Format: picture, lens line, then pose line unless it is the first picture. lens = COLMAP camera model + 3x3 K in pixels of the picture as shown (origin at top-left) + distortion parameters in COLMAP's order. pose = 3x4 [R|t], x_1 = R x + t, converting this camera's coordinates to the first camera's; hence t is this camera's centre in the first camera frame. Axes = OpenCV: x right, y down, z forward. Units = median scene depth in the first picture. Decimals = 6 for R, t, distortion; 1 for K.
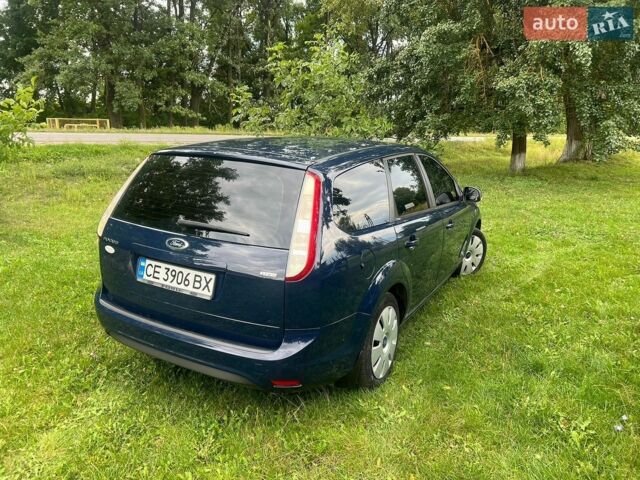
lens RADIAL K [[474.6, 0, 320.0], [0, 474.6, 240.0], [0, 0, 1]] dist [0.042112, -0.035430]
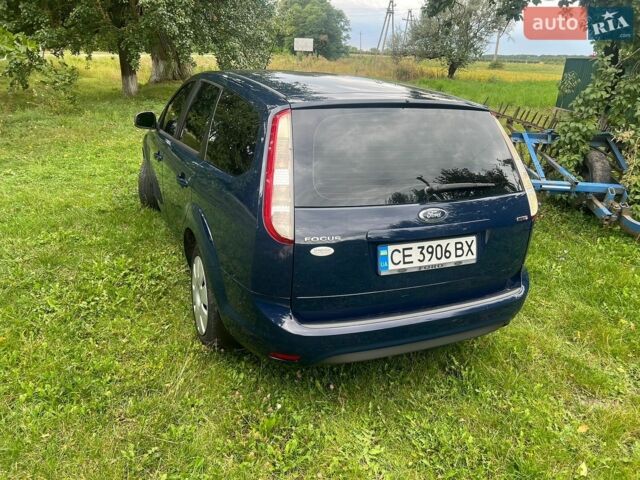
lens RADIAL K [[475.1, 0, 320.1], [0, 475.1, 247.1], [0, 0, 1]] dist [0.041807, -0.039200]
pose [[0.621523, -0.289748, 0.727843, -0.851368], [0.161255, 0.956509, 0.243078, -0.140284], [-0.766620, -0.033710, 0.641216, 0.495213]]
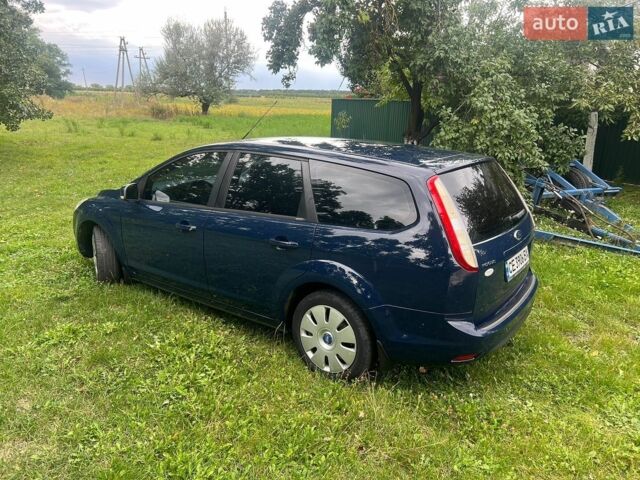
lens RADIAL K [[474.6, 0, 320.0], [0, 474.6, 240.0], [0, 0, 1]] dist [0.042112, -0.035430]
pose [[0.158380, -0.297763, 0.941410, -1.251534], [0.218624, 0.940354, 0.260649, -0.333902], [-0.962870, 0.164533, 0.214031, 0.996841]]
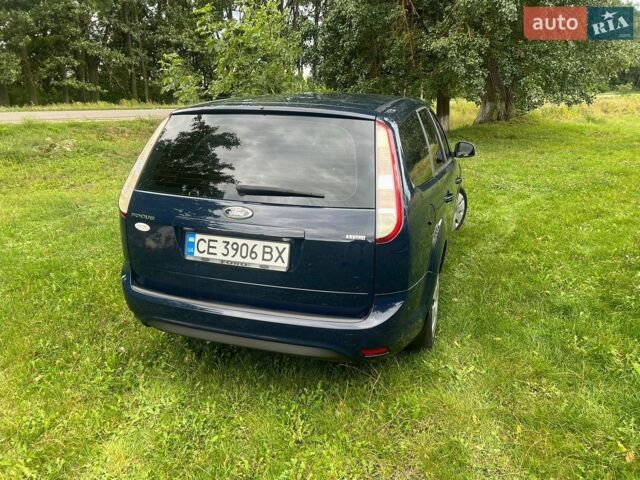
lens RADIAL K [[475.1, 0, 320.1], [0, 475.1, 247.1], [0, 0, 1]] dist [0.041807, -0.039200]
pose [[0.982192, -0.086587, 0.166740, -0.244241], [0.074740, 0.994297, 0.076069, 0.012729], [-0.172376, -0.062252, 0.983062, 0.085487]]
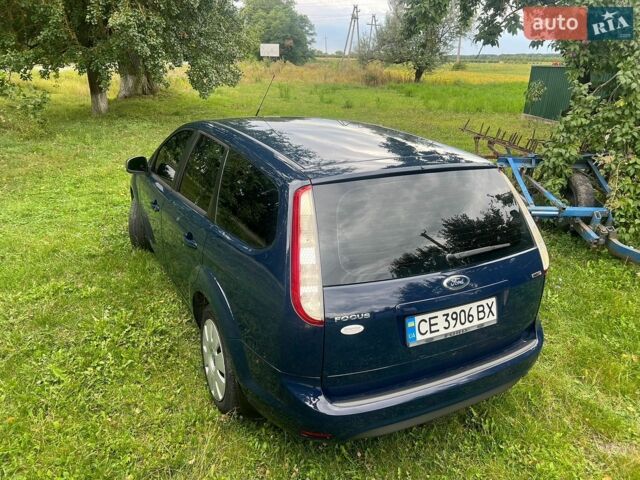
lens RADIAL K [[479.5, 0, 320.0], [0, 479.5, 240.0], [0, 0, 1]] dist [0.012470, -0.002723]
pose [[0.568757, -0.298719, 0.766344, -0.865793], [0.189978, 0.954235, 0.230962, -0.247957], [-0.800265, 0.014227, 0.599478, 0.550990]]
